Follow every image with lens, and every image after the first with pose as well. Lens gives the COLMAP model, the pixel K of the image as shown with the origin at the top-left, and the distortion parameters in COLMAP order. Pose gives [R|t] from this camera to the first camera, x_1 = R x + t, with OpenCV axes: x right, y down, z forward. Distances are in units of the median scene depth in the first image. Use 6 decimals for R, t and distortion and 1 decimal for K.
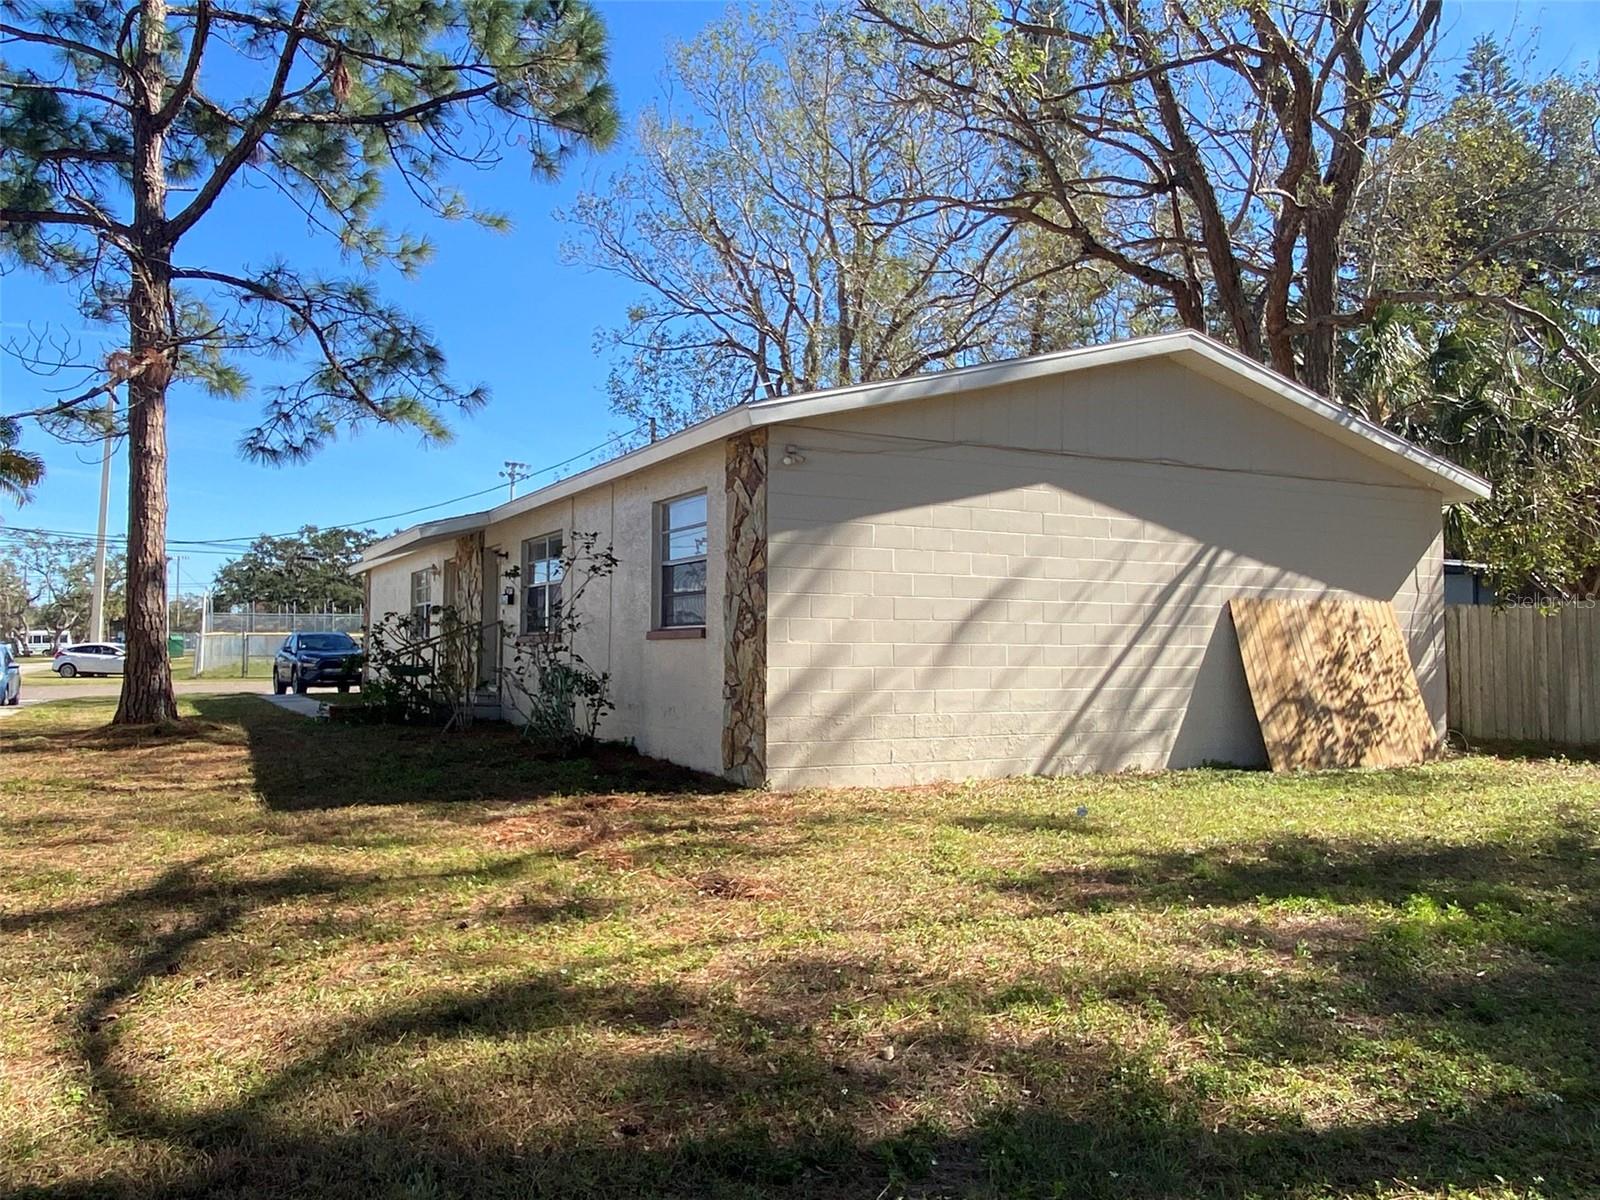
lens RADIAL K [[1173.5, 0, 800.0], [0, 1173.5, 600.0], [0, 0, 1]] dist [0.108996, -0.057861]
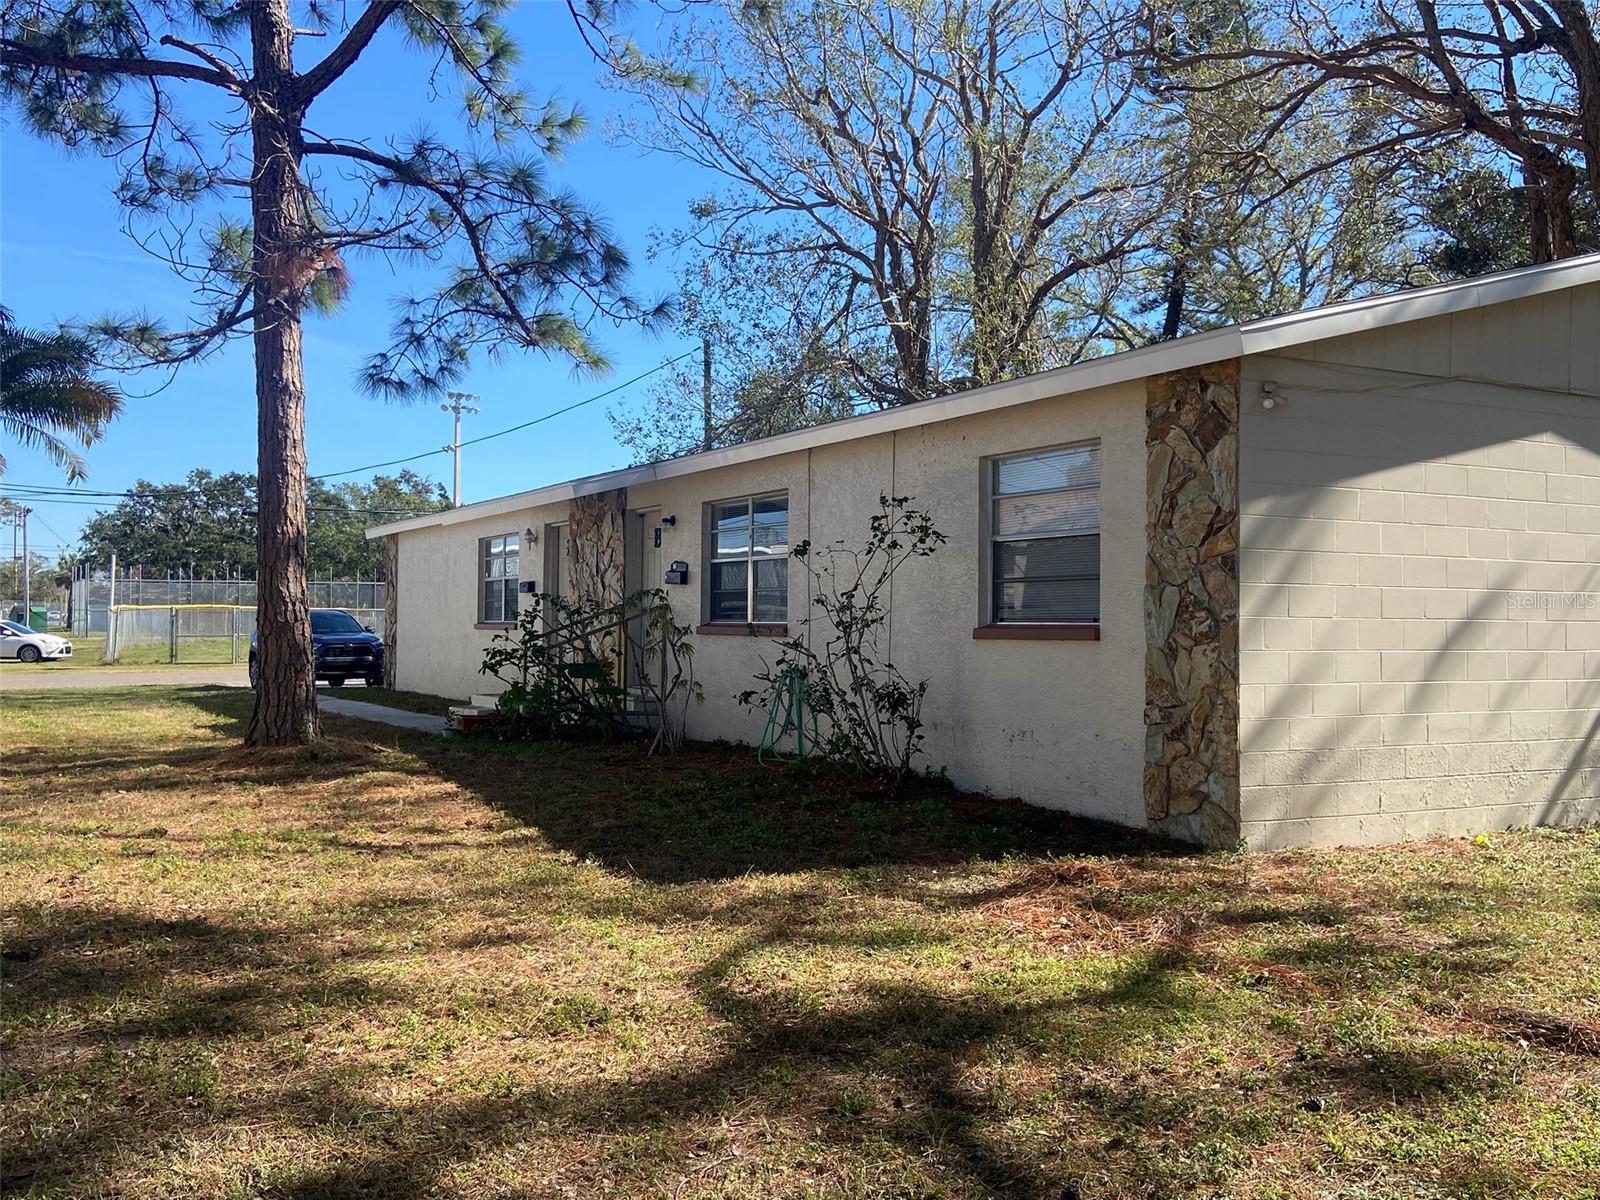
lens RADIAL K [[1417.1, 0, 800.5], [0, 1417.1, 590.7], [0, 0, 1]] dist [0.091825, -0.005984]
pose [[0.999253, 0.002979, 0.038525, -0.244567], [-0.003777, 0.999780, 0.020636, -0.013875], [-0.038455, -0.020766, 0.999045, 0.084678]]
